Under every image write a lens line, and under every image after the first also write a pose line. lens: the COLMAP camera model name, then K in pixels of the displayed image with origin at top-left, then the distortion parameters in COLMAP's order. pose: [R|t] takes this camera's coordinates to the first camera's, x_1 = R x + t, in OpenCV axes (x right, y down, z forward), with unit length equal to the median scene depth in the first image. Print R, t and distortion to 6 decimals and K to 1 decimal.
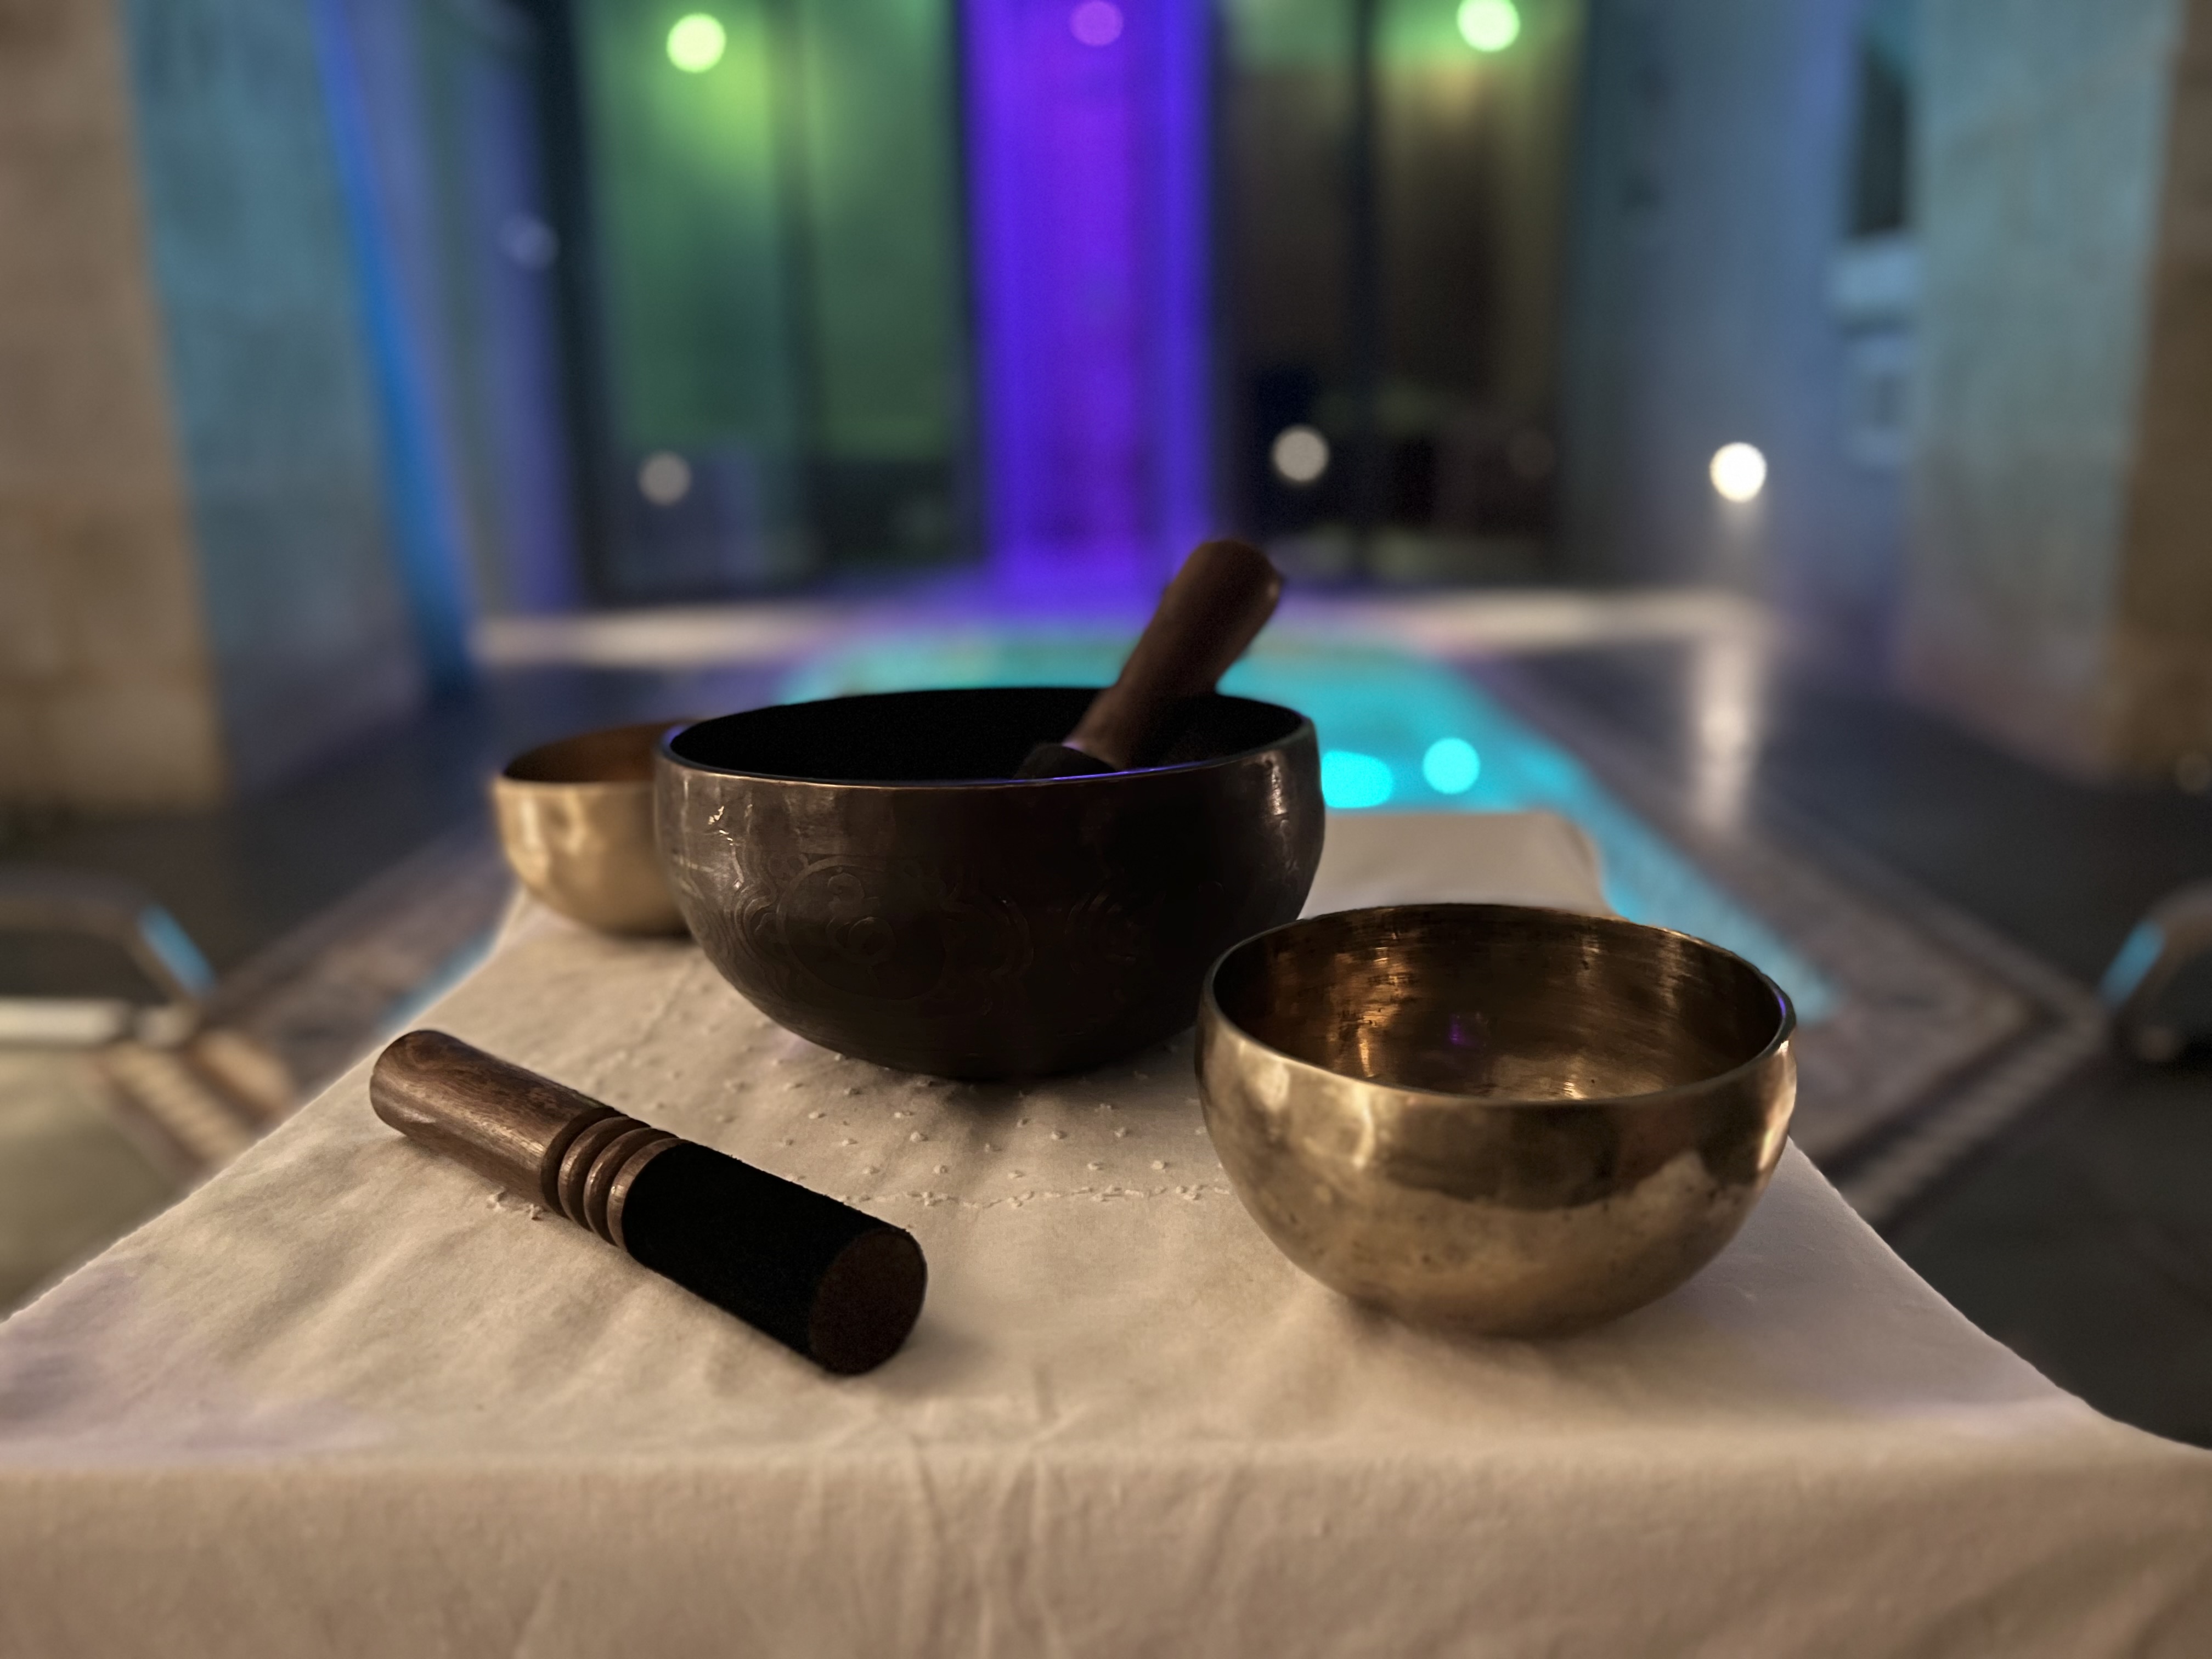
lens RADIAL K [[1656.9, 0, 1118.8], [0, 1656.9, 798.9], [0, 0, 1]] dist [0.057832, -0.065332]
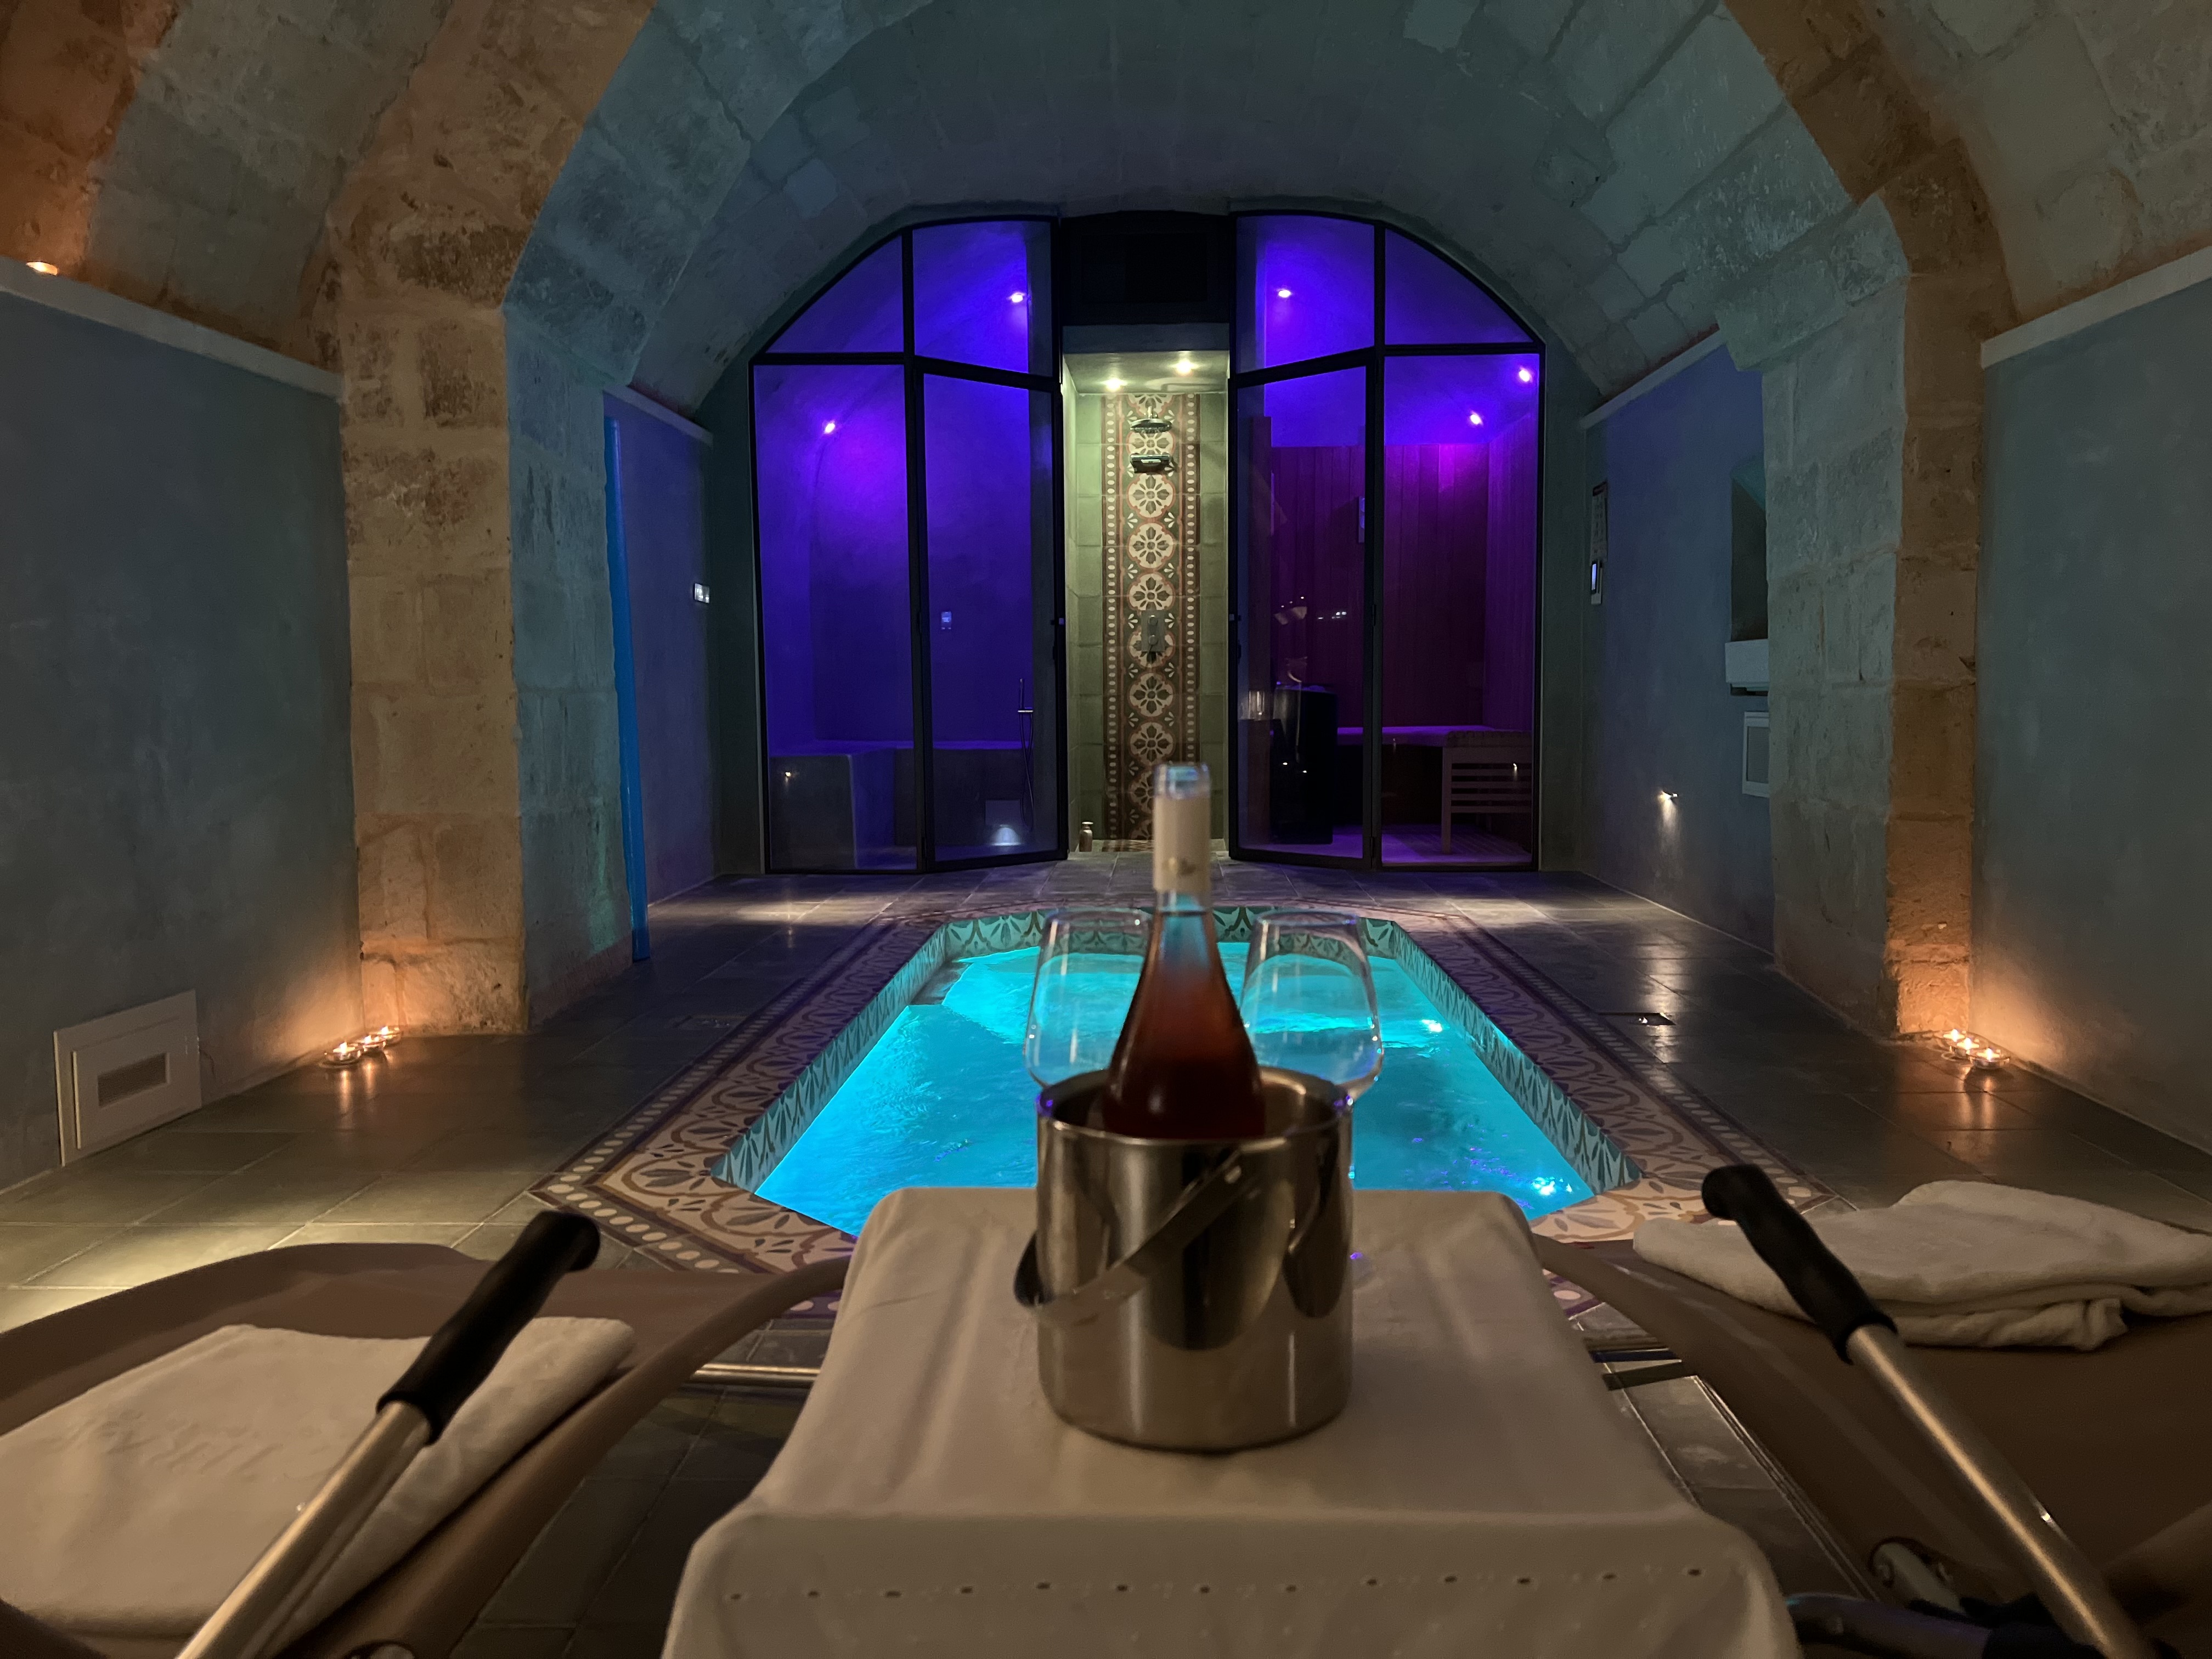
lens RADIAL K [[1656.9, 0, 1109.5], [0, 1656.9, 837.6], [0, 0, 1]] dist [0.057832, -0.065332]
pose [[0.999642, 0.012360, -0.023721, -0.025020], [-0.015457, 0.990700, -0.135186, 0.016476], [0.021829, 0.135504, 0.990536, -0.330480]]
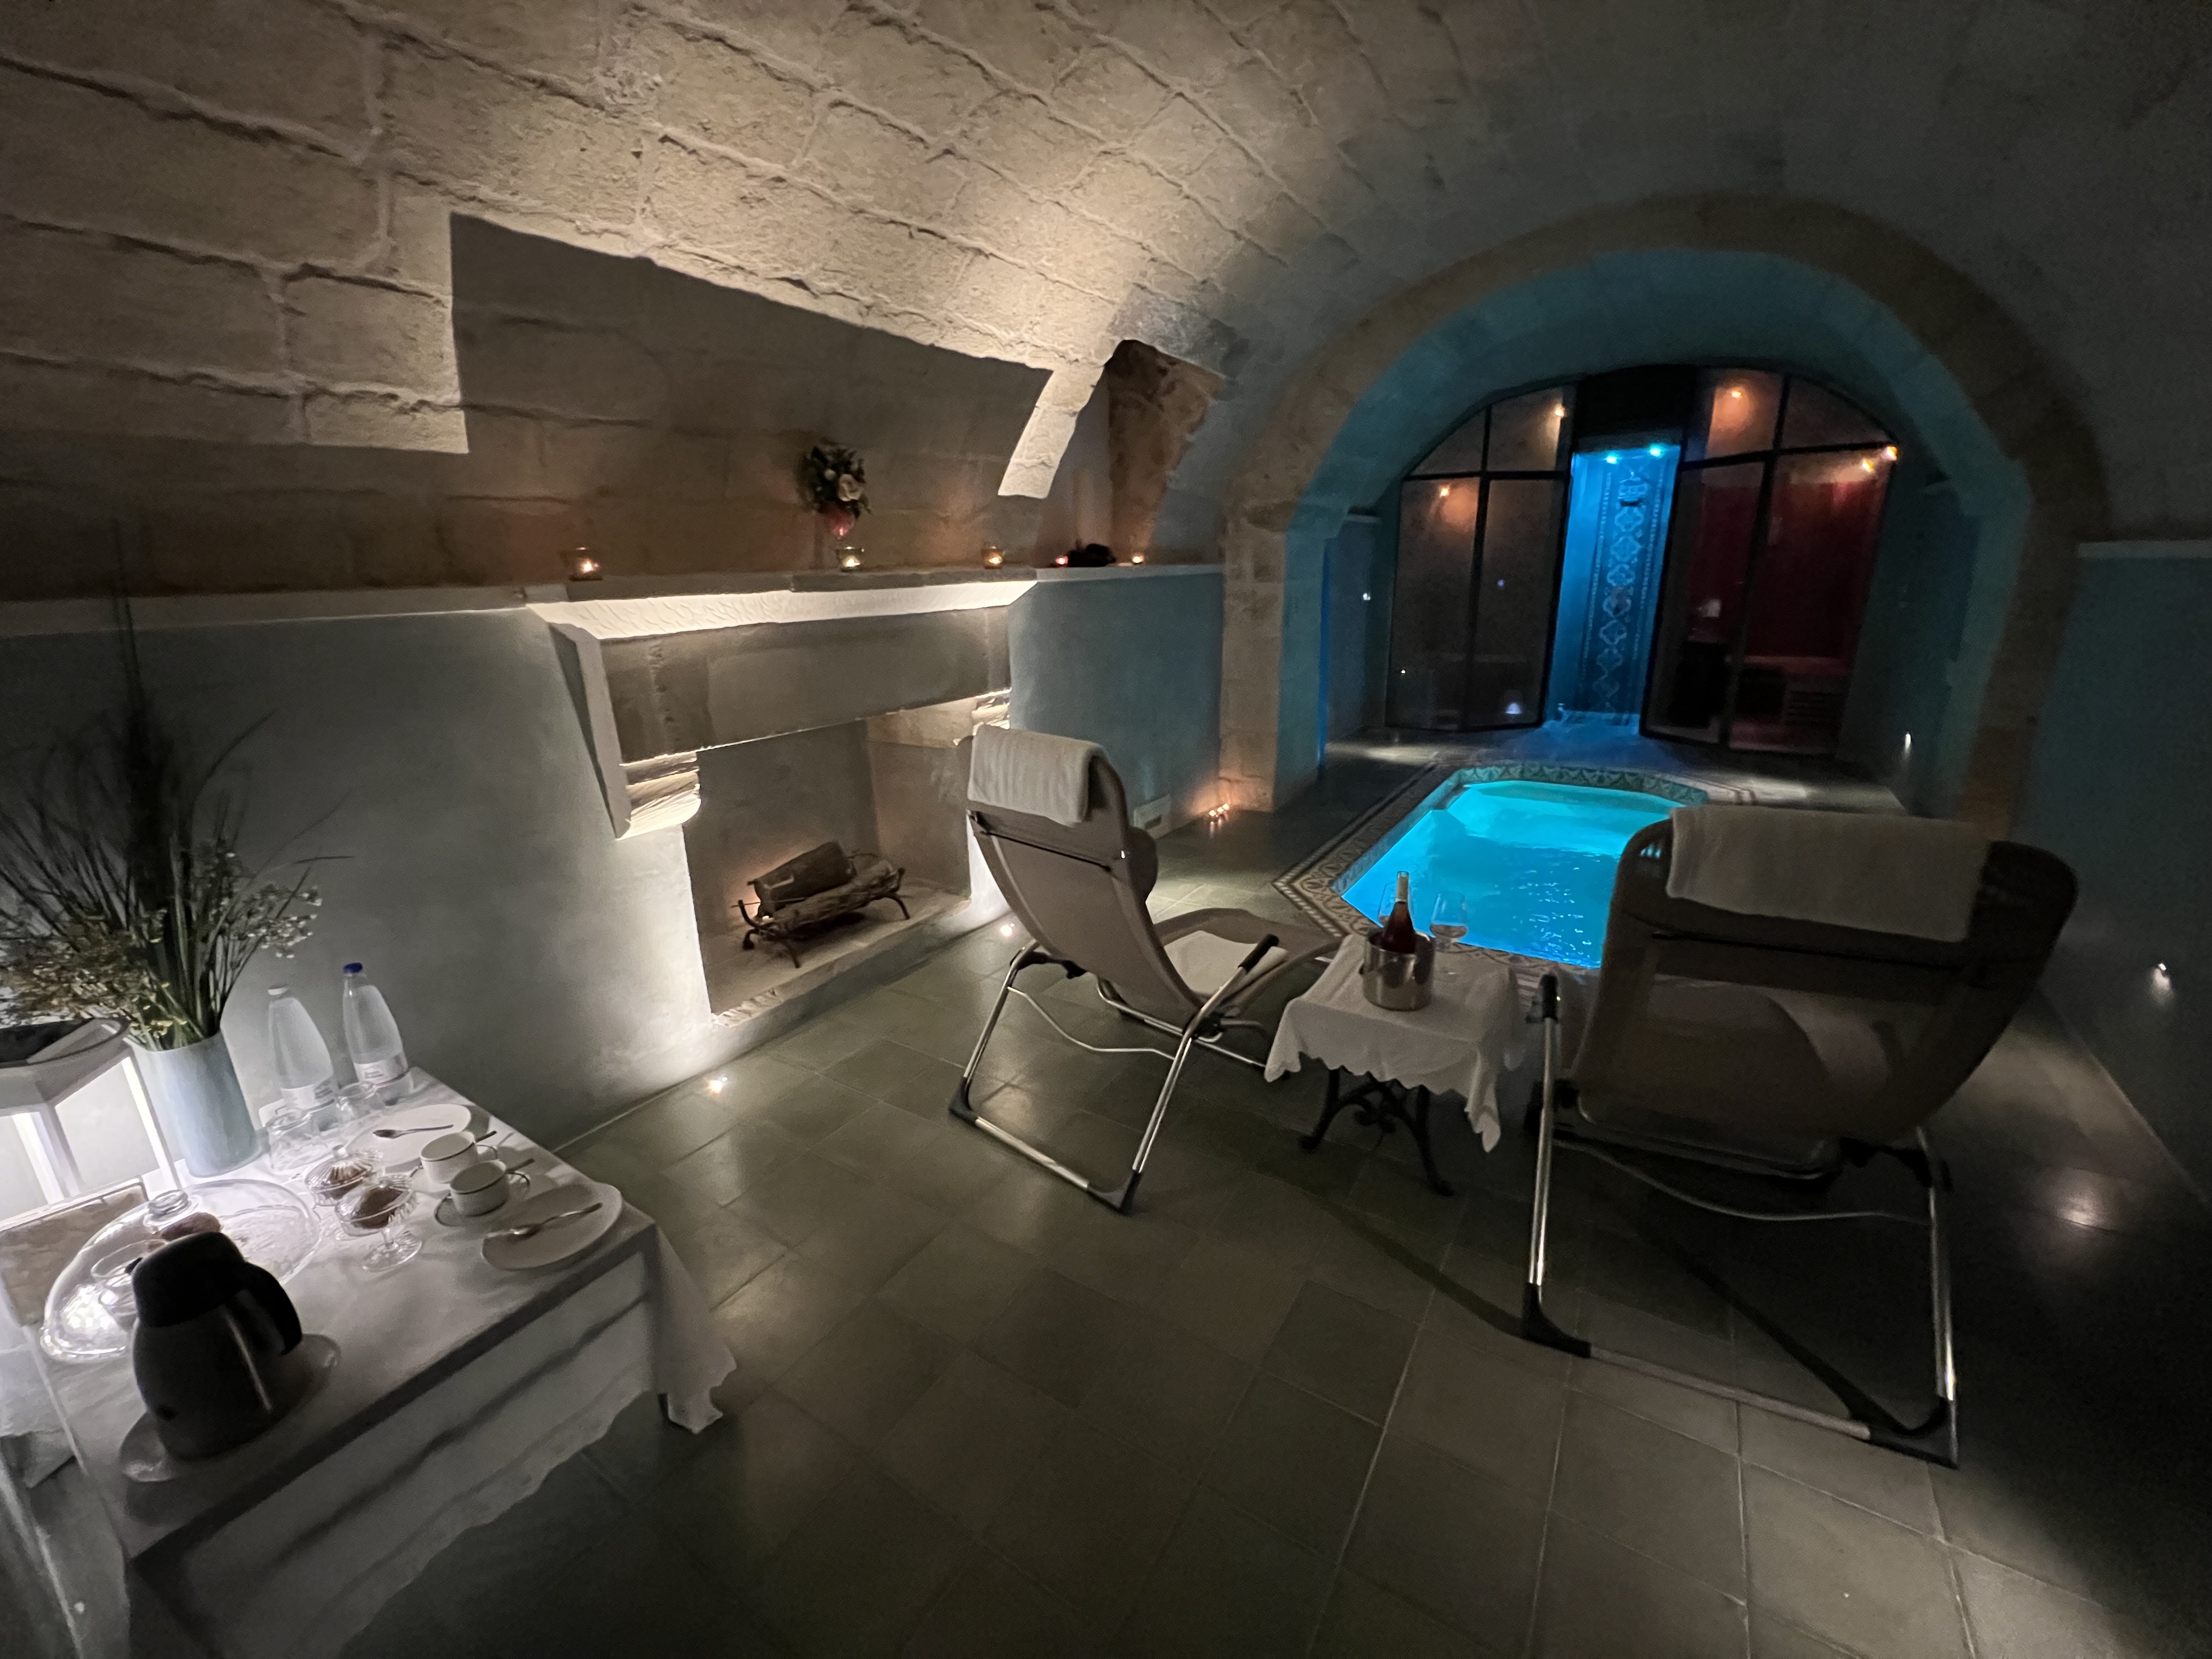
lens RADIAL K [[885.8, 0, 1097.5], [0, 885.8, 832.2], [0, 0, 1]] dist [-0.004401, 0.000577]
pose [[0.843987, 0.150538, -0.514805, 0.127531], [-0.109650, 0.987961, 0.109133, -0.111635], [0.525035, -0.035658, 0.850333, -0.764974]]
